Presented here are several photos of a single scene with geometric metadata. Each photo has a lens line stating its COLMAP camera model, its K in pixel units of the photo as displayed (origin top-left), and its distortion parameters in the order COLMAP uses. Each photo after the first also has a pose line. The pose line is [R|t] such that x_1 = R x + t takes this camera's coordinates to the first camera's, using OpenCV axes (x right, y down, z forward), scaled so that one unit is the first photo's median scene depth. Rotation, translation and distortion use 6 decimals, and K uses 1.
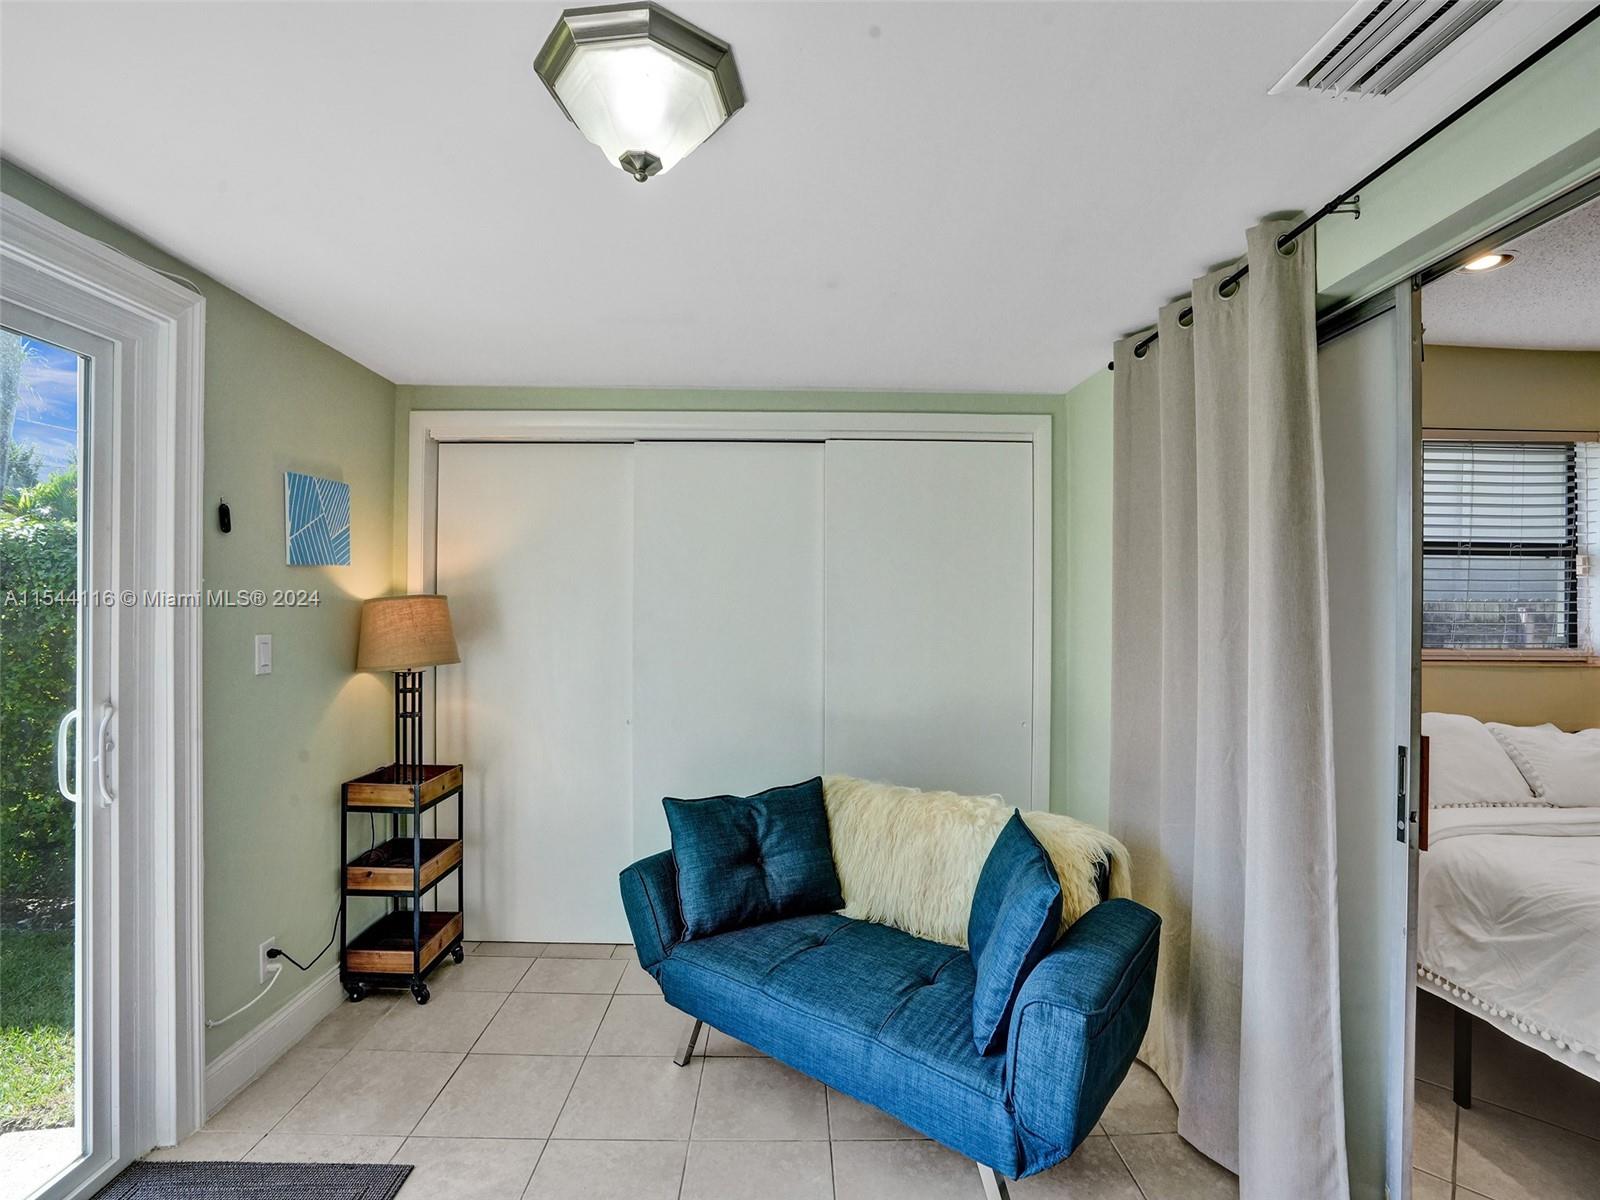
lens RADIAL K [[761.8, 0, 800.0], [0, 761.8, 600.0], [0, 0, 1]] dist [-0.066344, 0.026801]
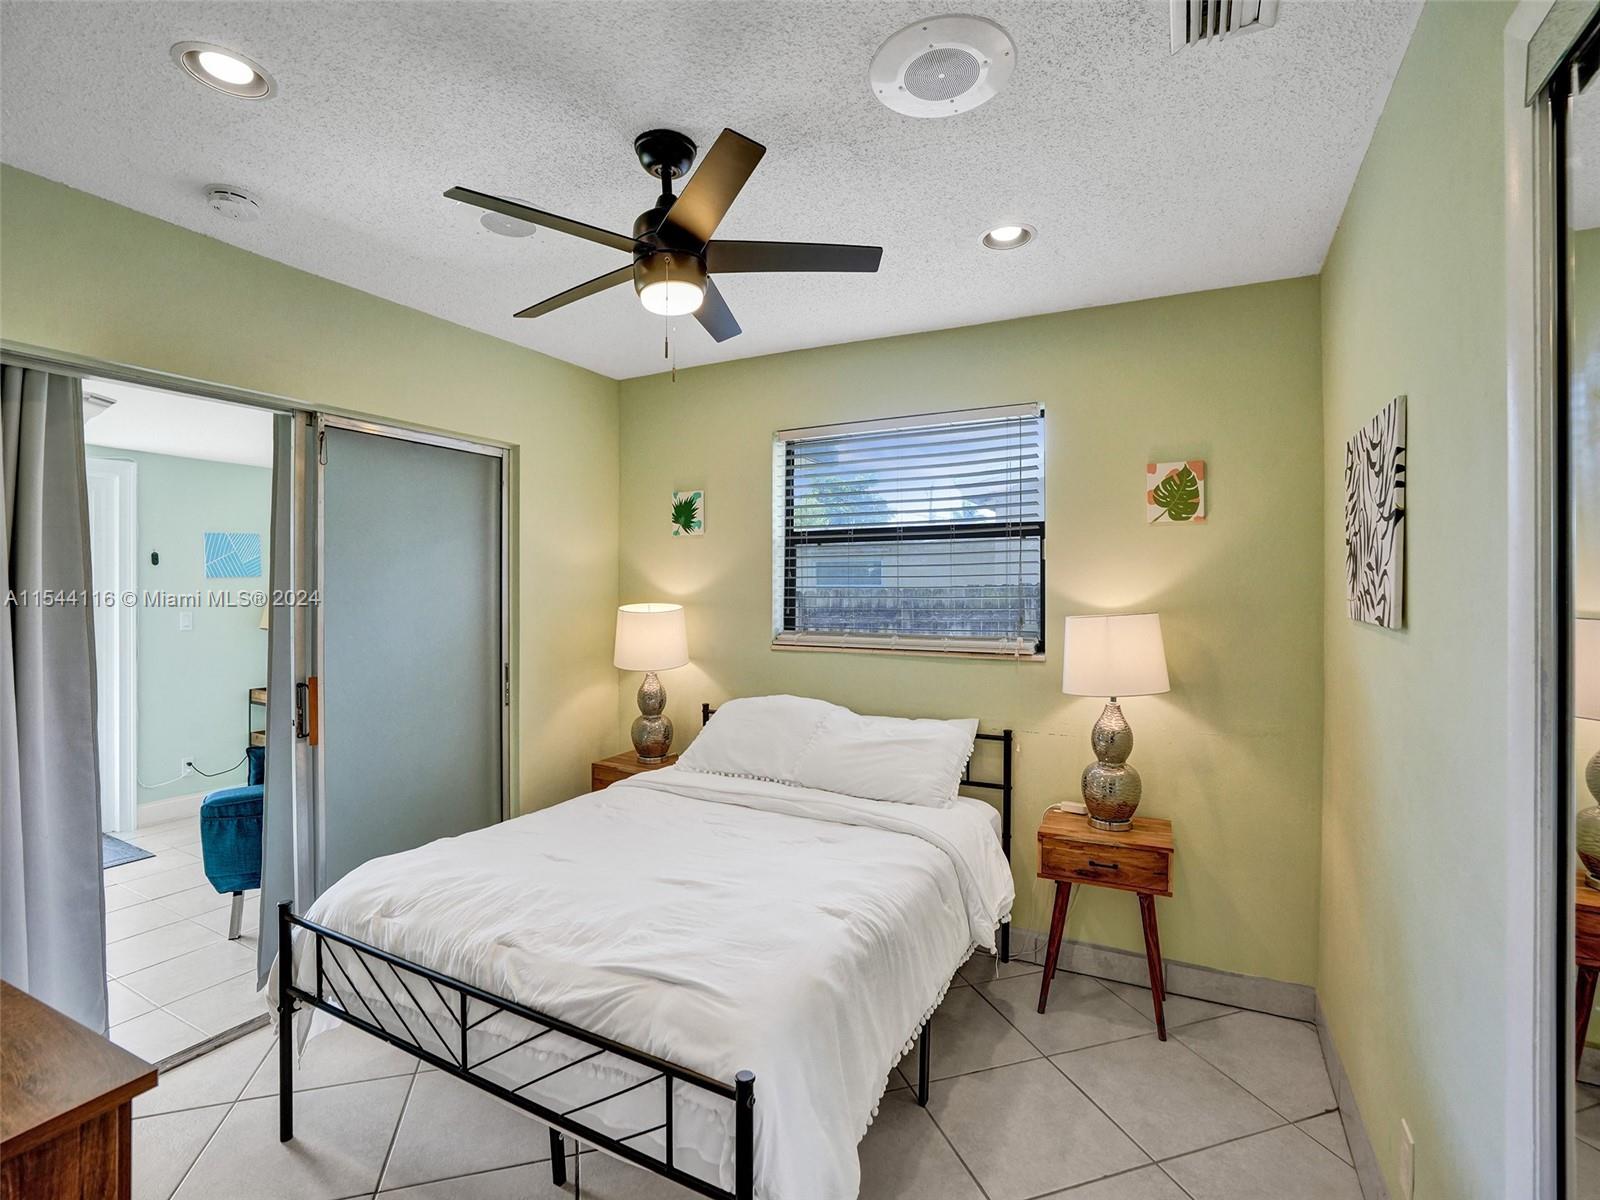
lens RADIAL K [[750.9, 0, 795.6], [0, 750.9, 594.6], [0, 0, 1]] dist [-0.066053, 0.032168]
pose [[0.862155, -0.006024, -0.506609, 1.599377], [0.012685, 0.999872, 0.009699, -0.000401], [0.506486, -0.014789, 0.862121, 0.082915]]
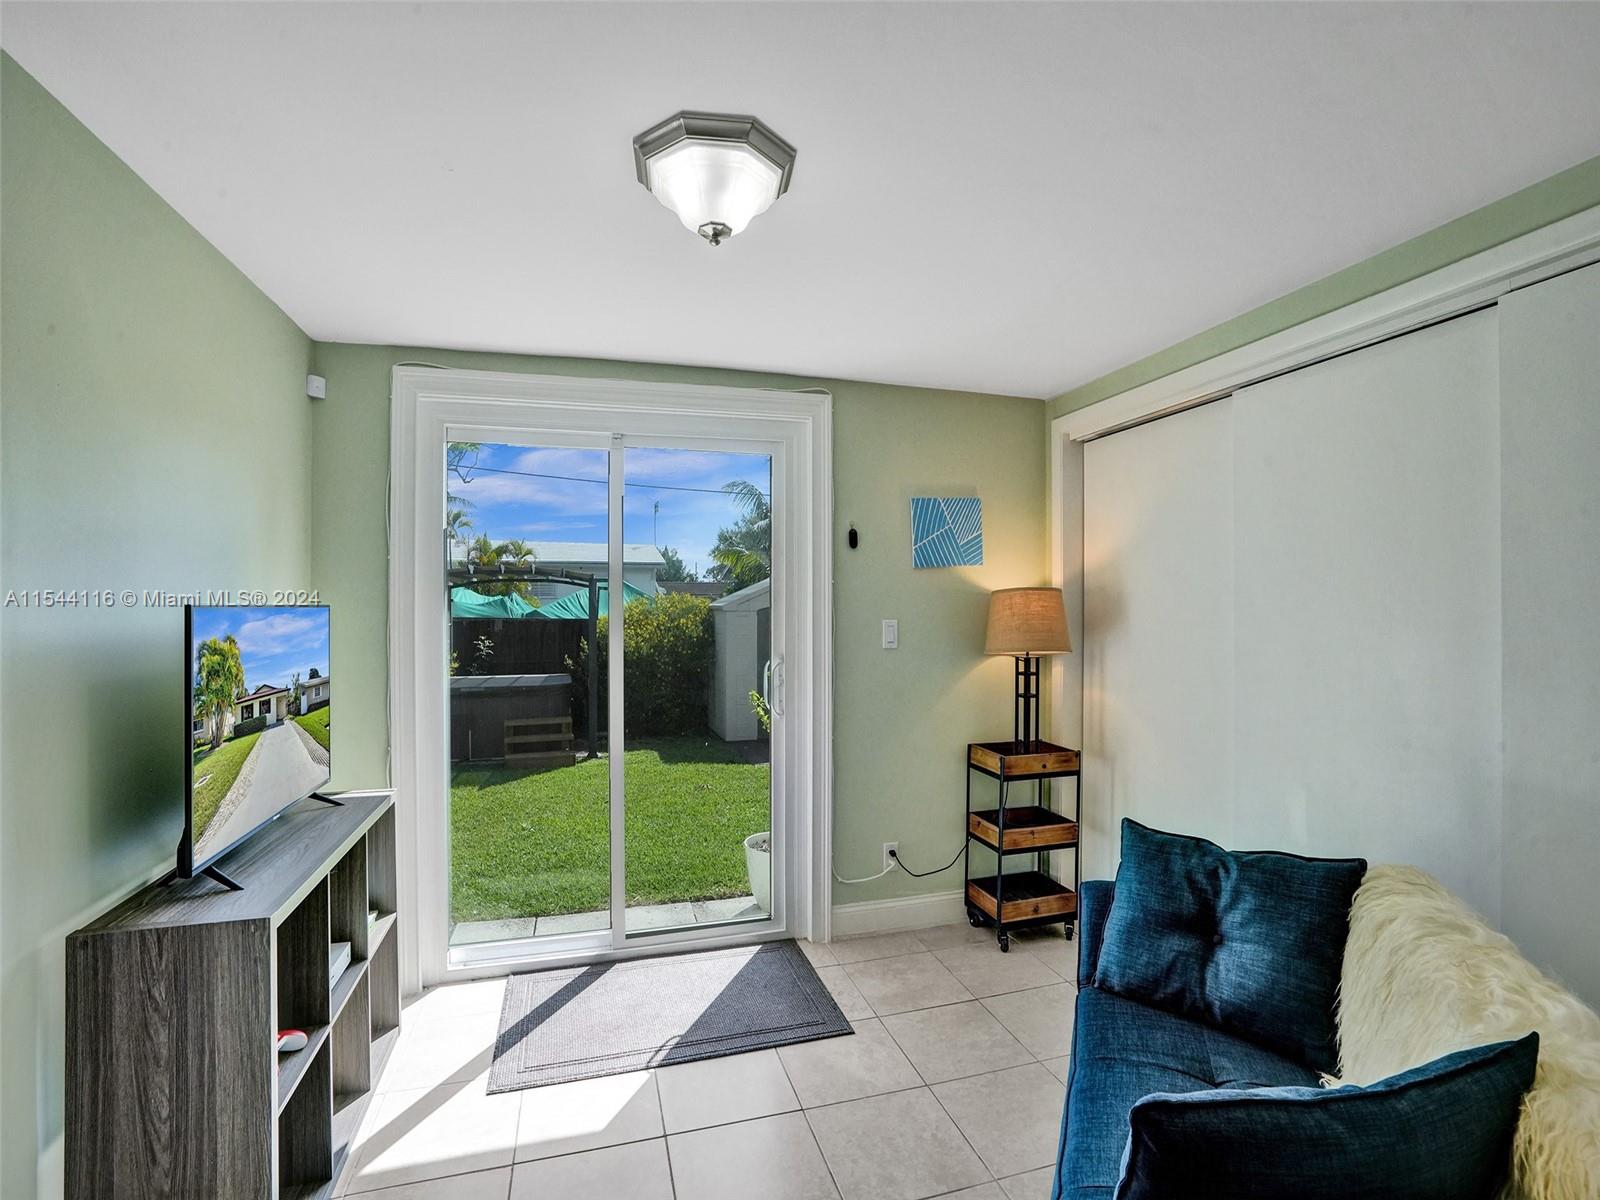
lens RADIAL K [[750.9, 0, 795.6], [0, 750.9, 594.6], [0, 0, 1]] dist [-0.066053, 0.032168]
pose [[0.252667, -0.023292, -0.967273, 0.511208], [0.013538, 0.999697, -0.020536, 0.023343], [0.967459, -0.007906, 0.252906, 0.420881]]
